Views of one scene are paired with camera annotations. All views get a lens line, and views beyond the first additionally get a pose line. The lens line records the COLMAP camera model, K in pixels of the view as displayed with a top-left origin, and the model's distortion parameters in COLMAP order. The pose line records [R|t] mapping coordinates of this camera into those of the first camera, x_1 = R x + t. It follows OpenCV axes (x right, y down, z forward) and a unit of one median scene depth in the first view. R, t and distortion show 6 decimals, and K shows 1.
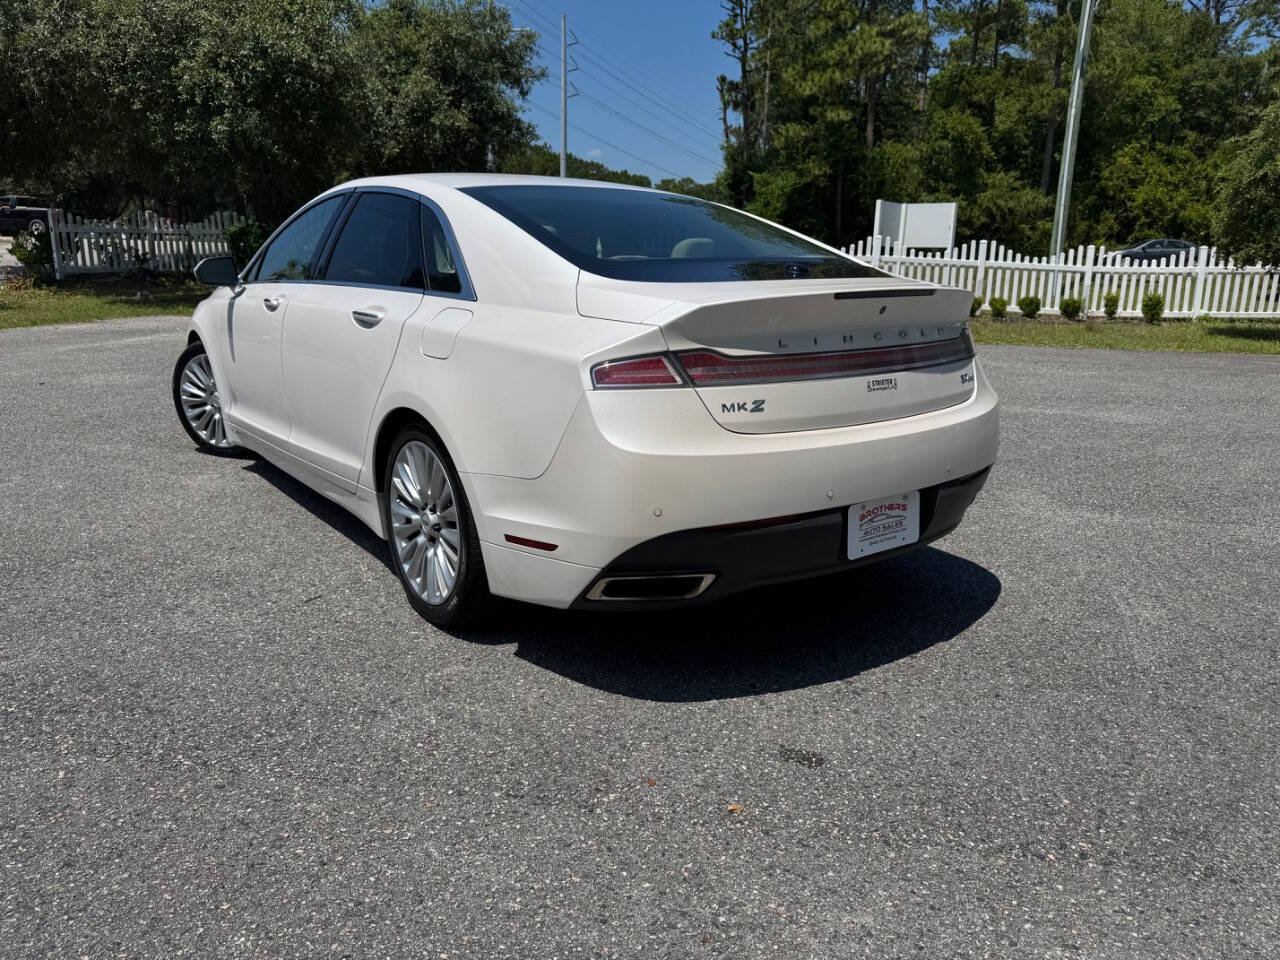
lens RADIAL K [[913.9, 0, 653.3], [0, 913.9, 475.5], [0, 0, 1]] dist [0.017776, -0.020643]
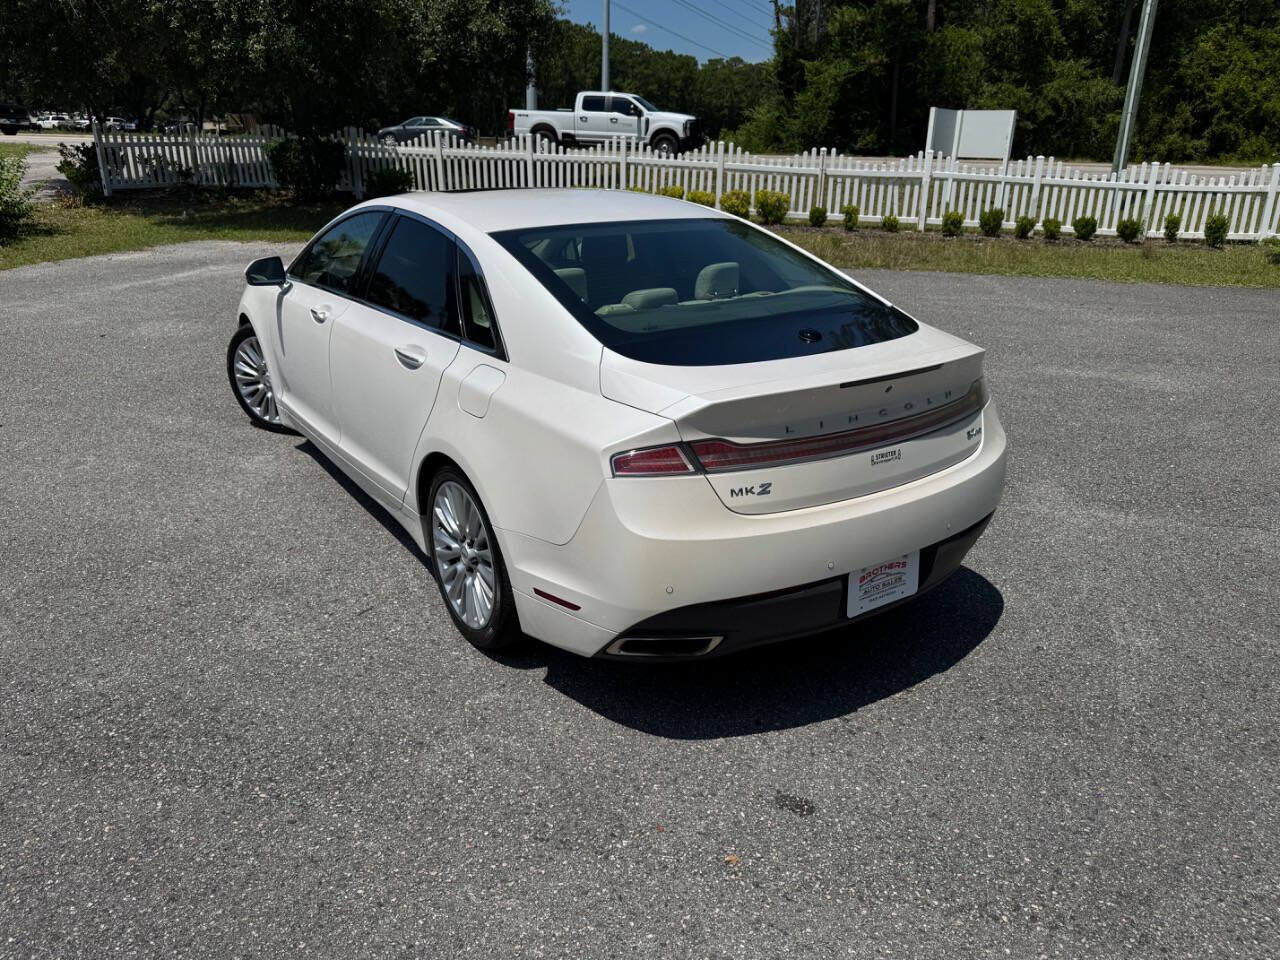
lens RADIAL K [[913.9, 0, 646.5], [0, 913.9, 481.6], [0, 0, 1]] dist [0.017776, -0.020643]
pose [[0.998553, 0.016474, -0.051197, 0.003760], [-0.010276, 0.992836, 0.119040, -0.026730], [0.052791, -0.118341, 0.991569, -0.009919]]
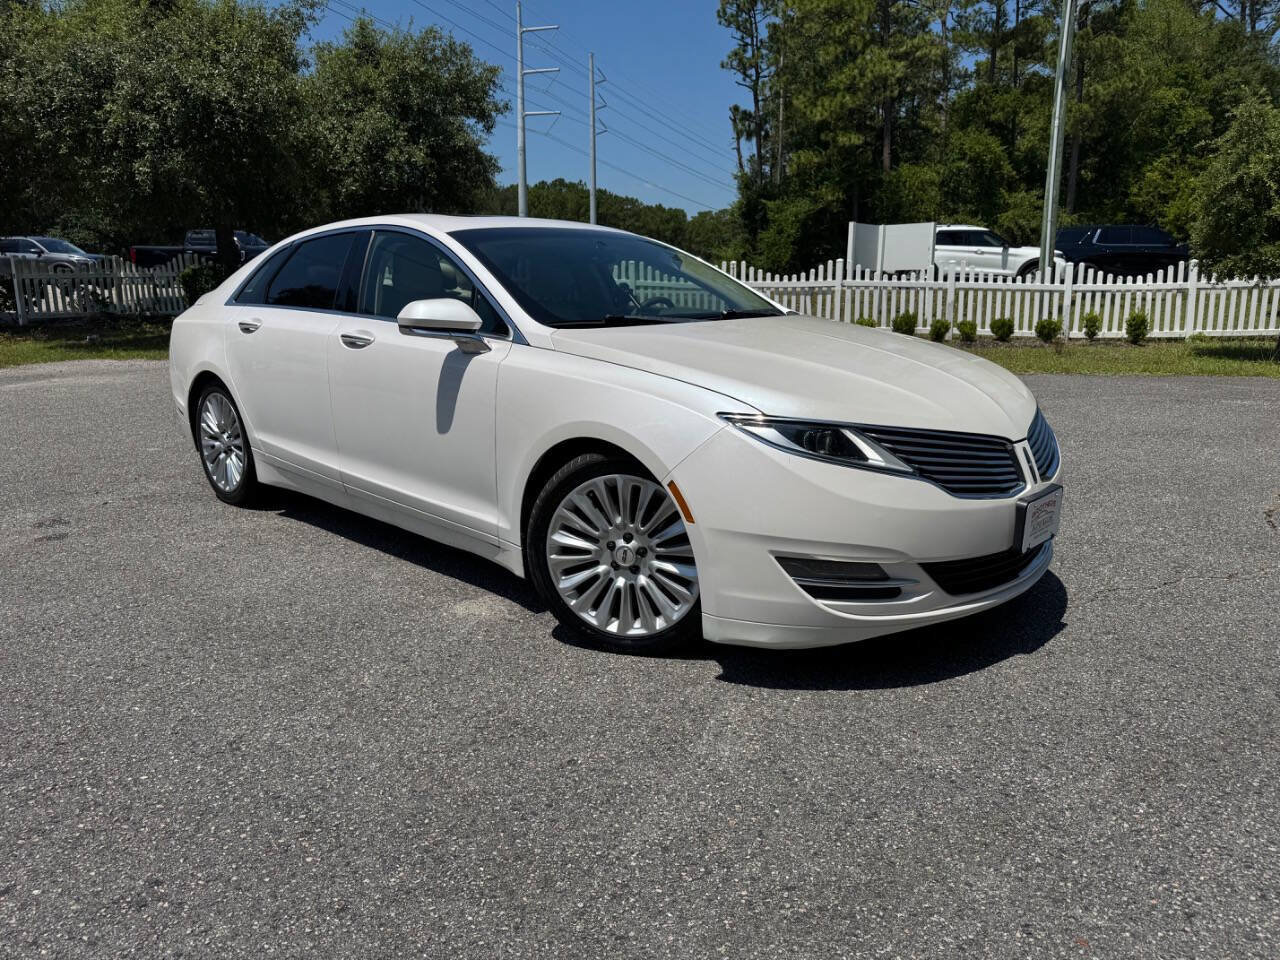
lens RADIAL K [[913.9, 0, 636.7], [0, 913.9, 472.0], [0, 0, 1]] dist [0.017776, -0.020643]
pose [[0.997700, -0.013500, -0.066430, 0.090188], [0.011047, 0.999248, -0.037157, -0.007788], [0.066882, 0.036338, 0.997099, 0.045954]]
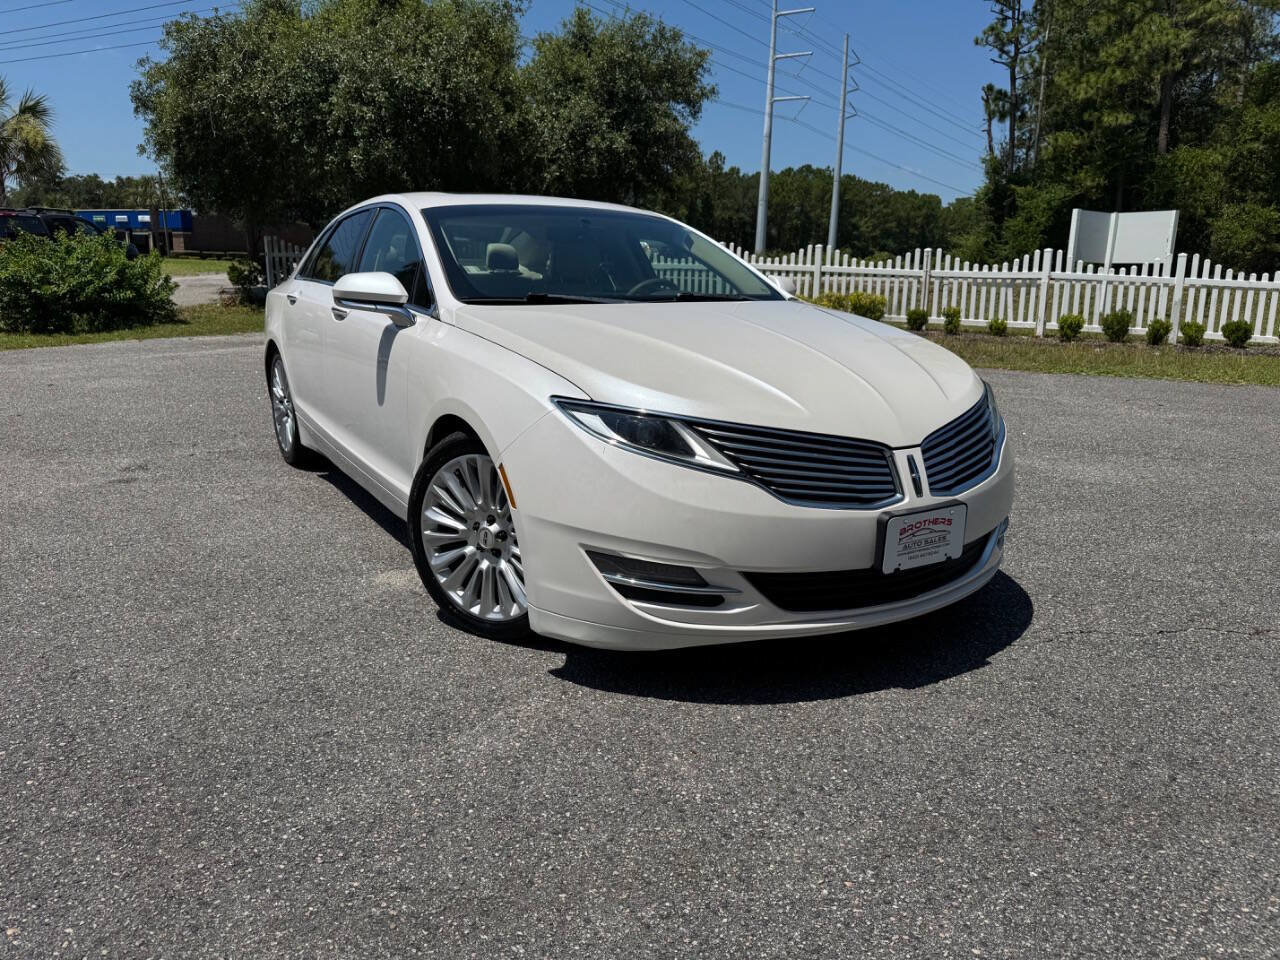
lens RADIAL K [[913.9, 0, 642.1], [0, 913.9, 480.9], [0, 0, 1]] dist [0.017776, -0.020643]
pose [[0.950706, 0.063307, -0.303561, 0.148763], [-0.069284, 0.997557, -0.008951, -0.009268], [0.302253, 0.029541, 0.952770, 0.063092]]
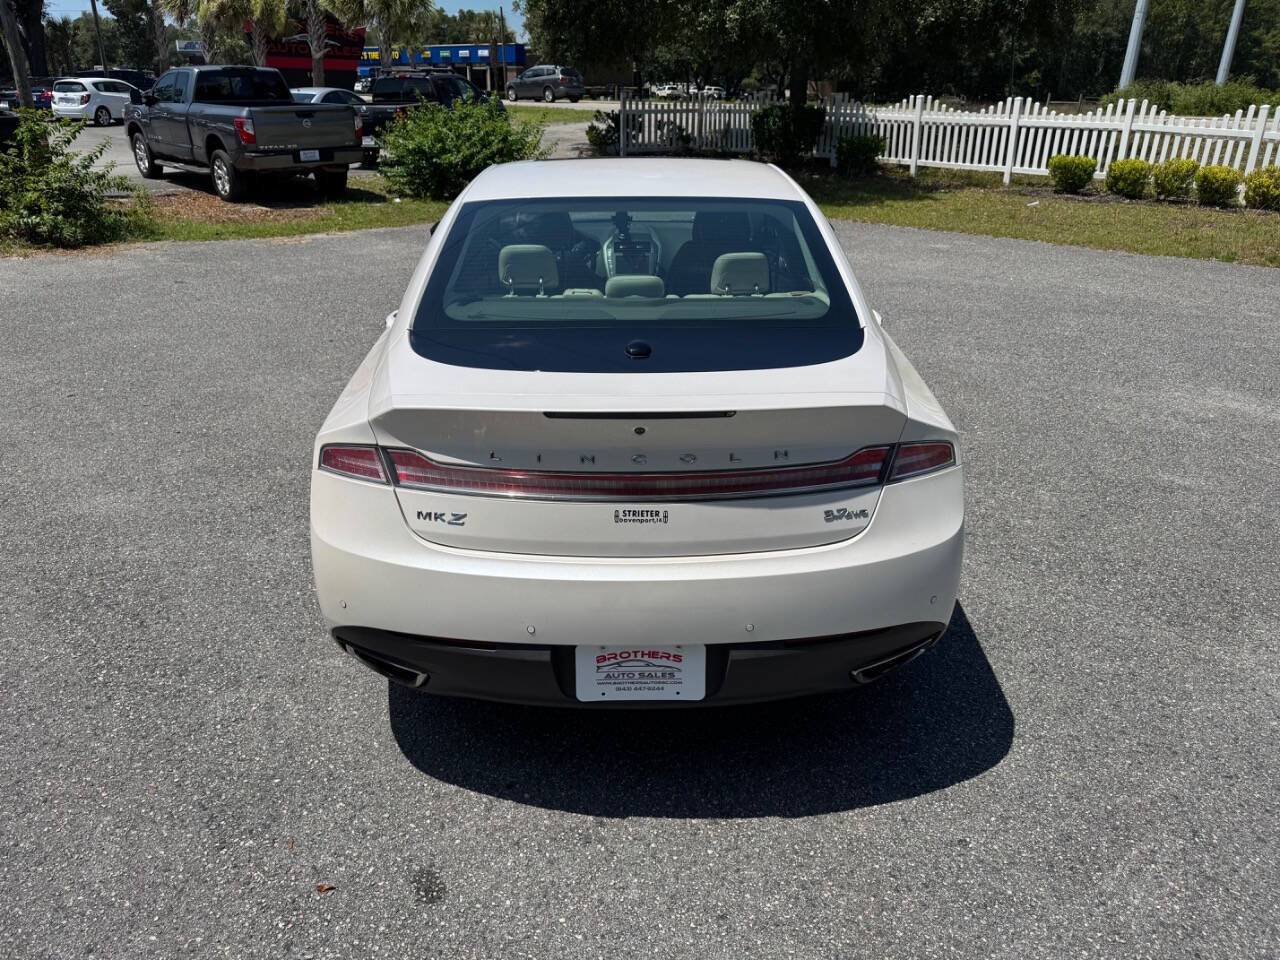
lens RADIAL K [[913.9, 0, 638.5], [0, 913.9, 474.2], [0, 0, 1]] dist [0.017776, -0.020643]
pose [[0.803132, 0.215581, -0.555432, 0.095818], [-0.133686, 0.973677, 0.184611, -0.039500], [0.580610, -0.074013, 0.810811, 0.046140]]
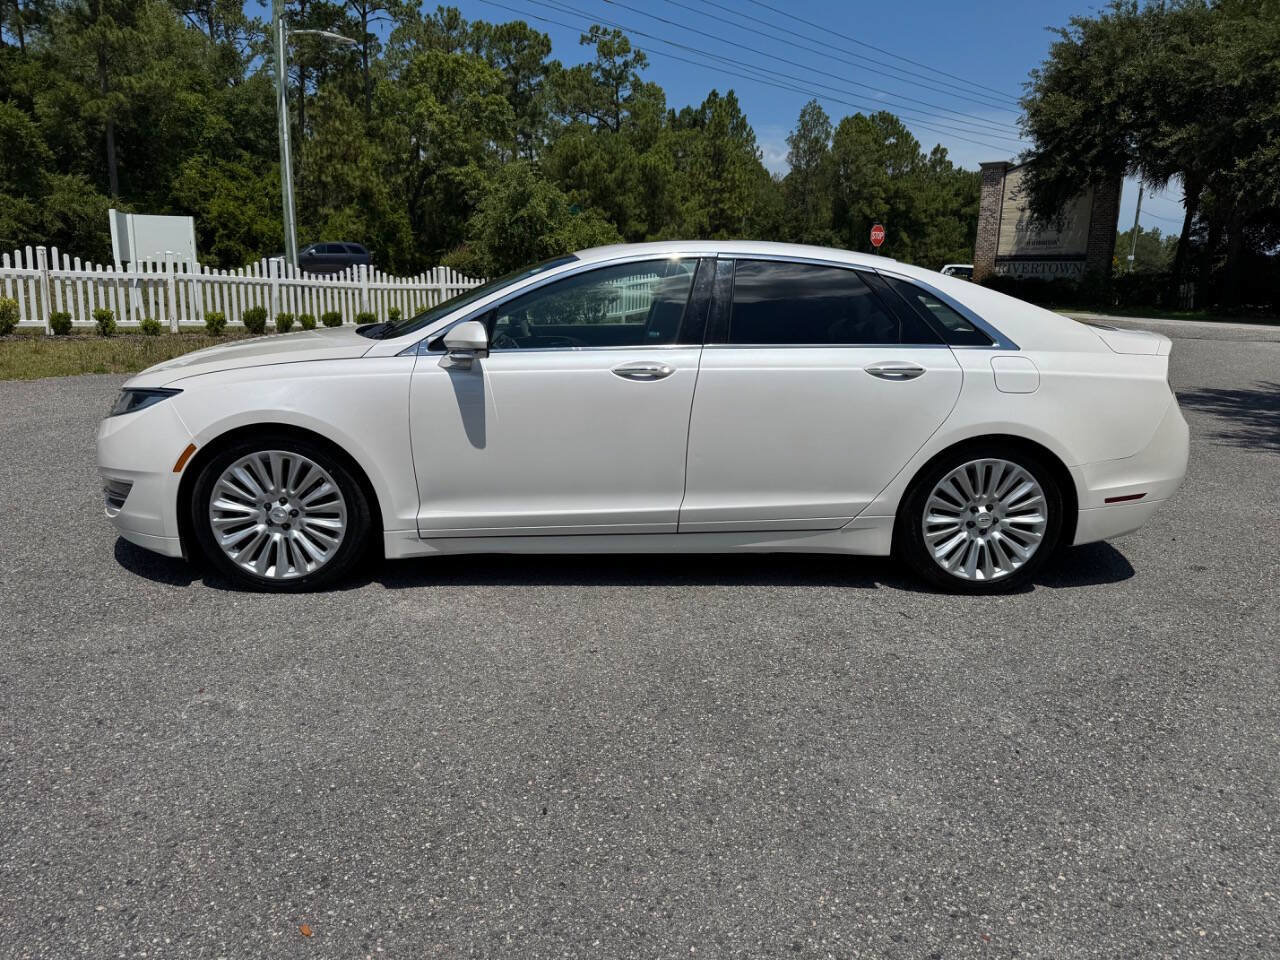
lens RADIAL K [[913.9, 0, 628.0], [0, 913.9, 479.7], [0, 0, 1]] dist [0.017776, -0.020643]
pose [[0.569730, -0.182290, 0.801360, -0.254432], [0.183438, 0.978697, 0.092214, -0.035291], [-0.801098, 0.094463, 0.591032, 0.098963]]
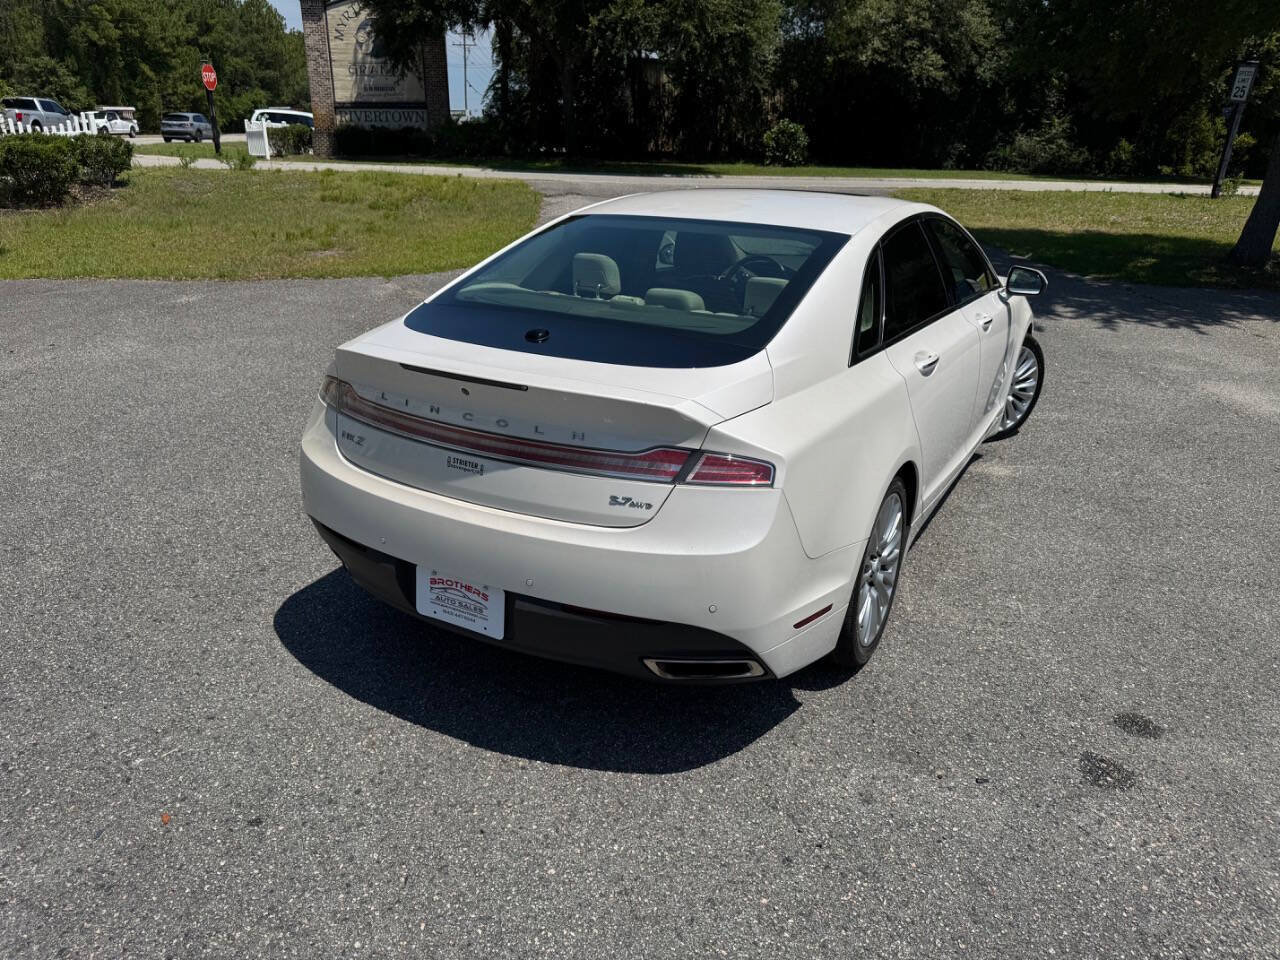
lens RADIAL K [[913.9, 0, 641.2], [0, 913.9, 482.3], [0, 0, 1]] dist [0.017776, -0.020643]
pose [[-0.172960, -0.373026, 0.911557, -0.188584], [0.218594, 0.887886, 0.404816, -0.121110], [-0.960365, 0.269278, -0.072027, 0.354531]]
